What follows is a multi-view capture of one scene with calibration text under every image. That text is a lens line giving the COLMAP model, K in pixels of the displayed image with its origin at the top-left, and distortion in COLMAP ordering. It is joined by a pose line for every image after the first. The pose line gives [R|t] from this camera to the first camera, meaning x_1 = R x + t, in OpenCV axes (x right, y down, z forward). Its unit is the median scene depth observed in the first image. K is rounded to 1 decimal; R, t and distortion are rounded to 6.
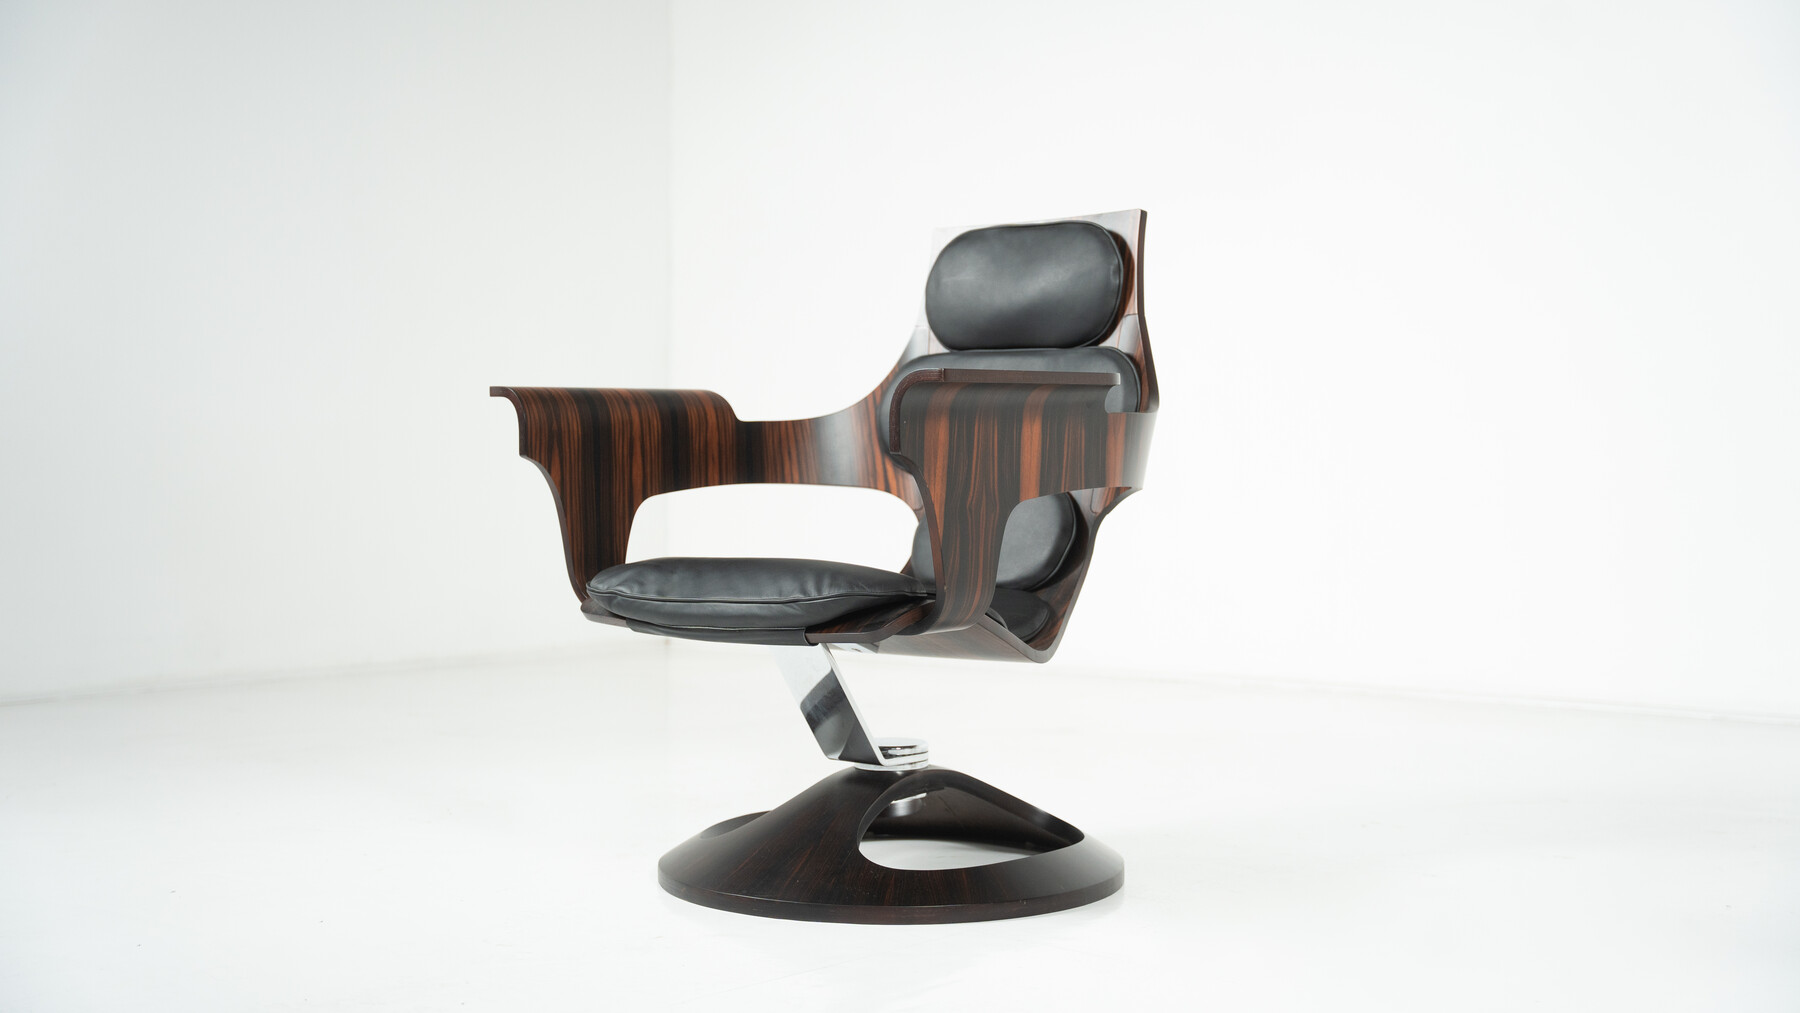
lens RADIAL K [[2132.1, 0, 900.0], [0, 2132.1, 506.5], [0, 0, 1]] dist [-0.079446, 0.002060]
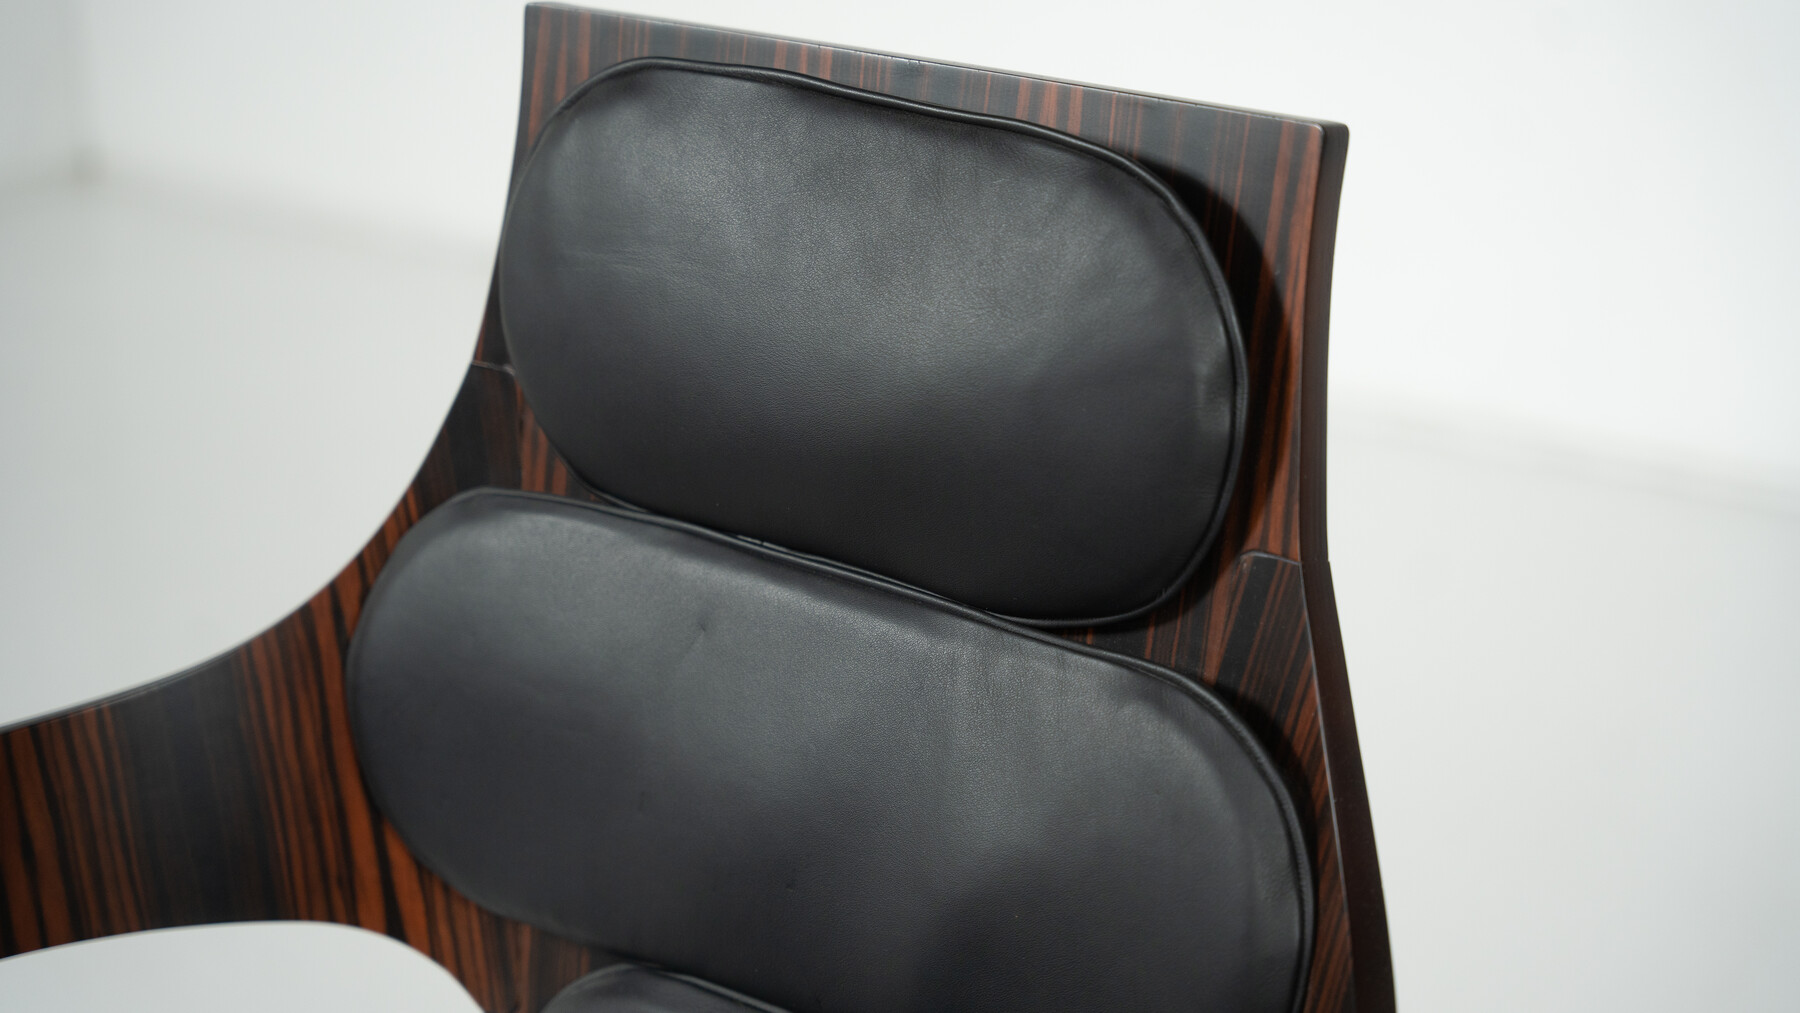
lens RADIAL K [[3464.9, 0, 900.0], [0, 3464.9, 506.5], [0, 0, 1]] dist [0.218534, -0.144161]
pose [[0.998229, -0.022566, 0.055043, 0.041980], [0.005152, 0.954578, 0.297917, -0.224837], [-0.059266, -0.297106, 0.953004, 0.623190]]
